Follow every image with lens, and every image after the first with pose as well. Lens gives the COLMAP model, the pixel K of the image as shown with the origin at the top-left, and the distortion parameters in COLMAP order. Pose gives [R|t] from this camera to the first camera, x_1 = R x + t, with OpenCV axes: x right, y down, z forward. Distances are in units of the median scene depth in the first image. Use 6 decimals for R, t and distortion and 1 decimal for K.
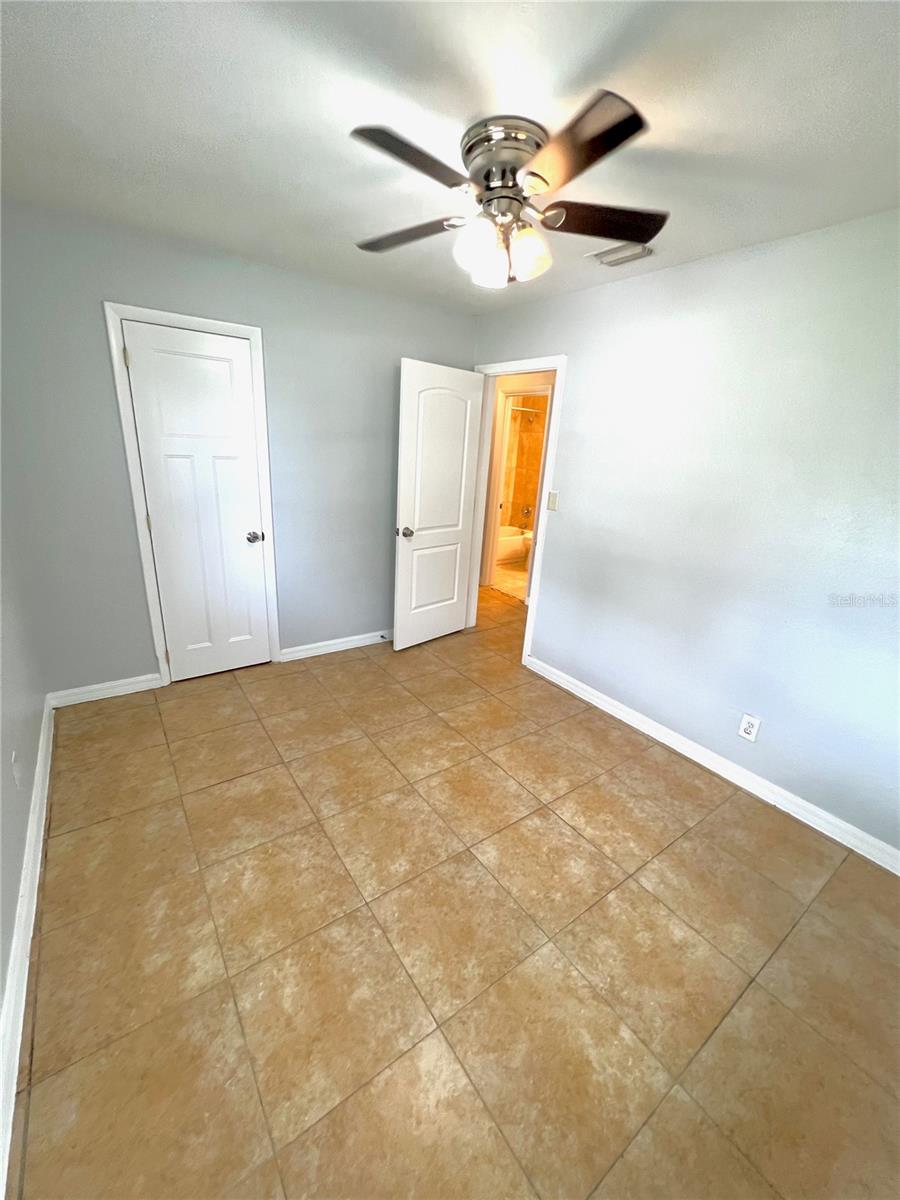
lens RADIAL K [[481.5, 0, 452.9], [0, 481.5, 600.2], [0, 0, 1]] dist [-0.000023, 0.000528]
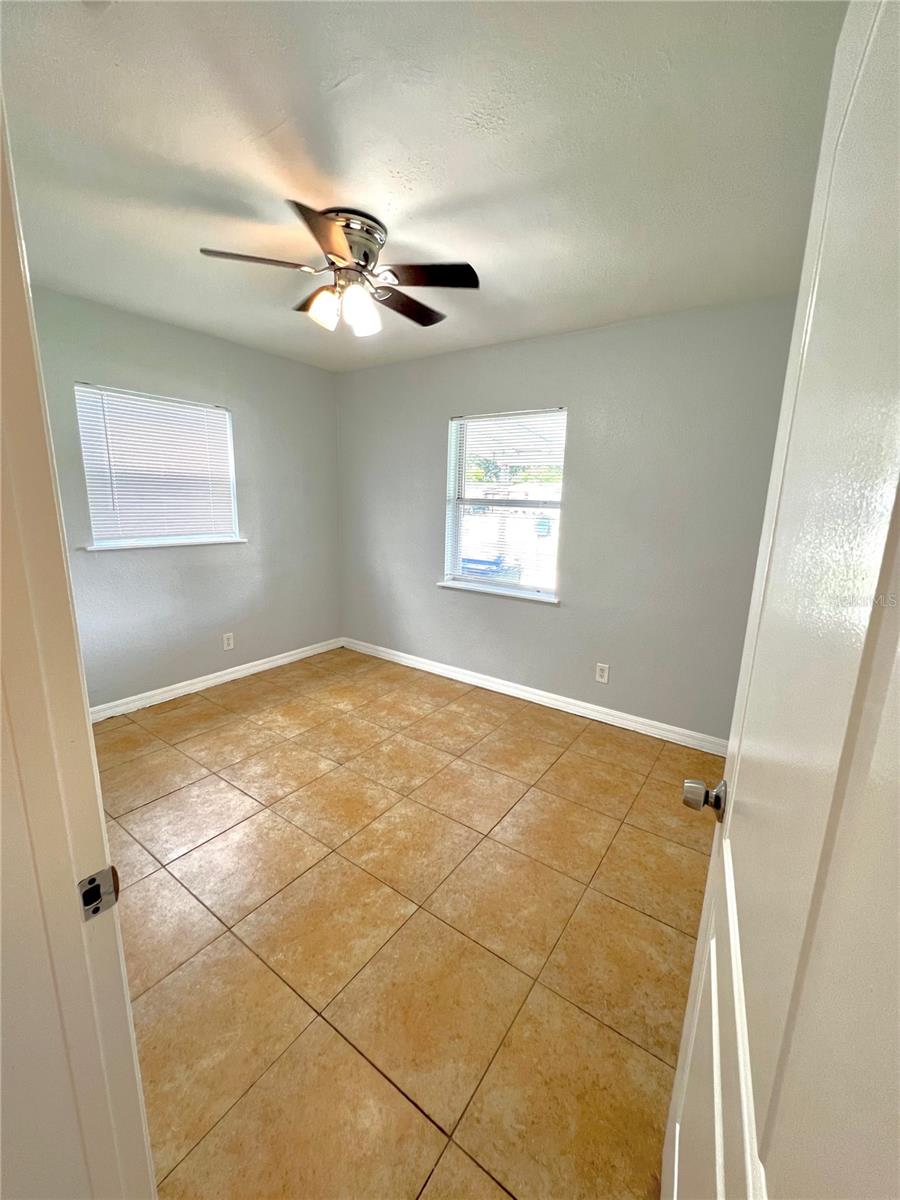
lens RADIAL K [[481.5, 0, 452.9], [0, 481.5, 600.2], [0, 0, 1]] dist [-0.000023, 0.000528]
pose [[-0.941768, -0.016221, -0.335873, 0.193825], [-0.184398, 0.860172, 0.475501, -0.558019], [0.281195, 0.509745, -0.813074, 1.926583]]
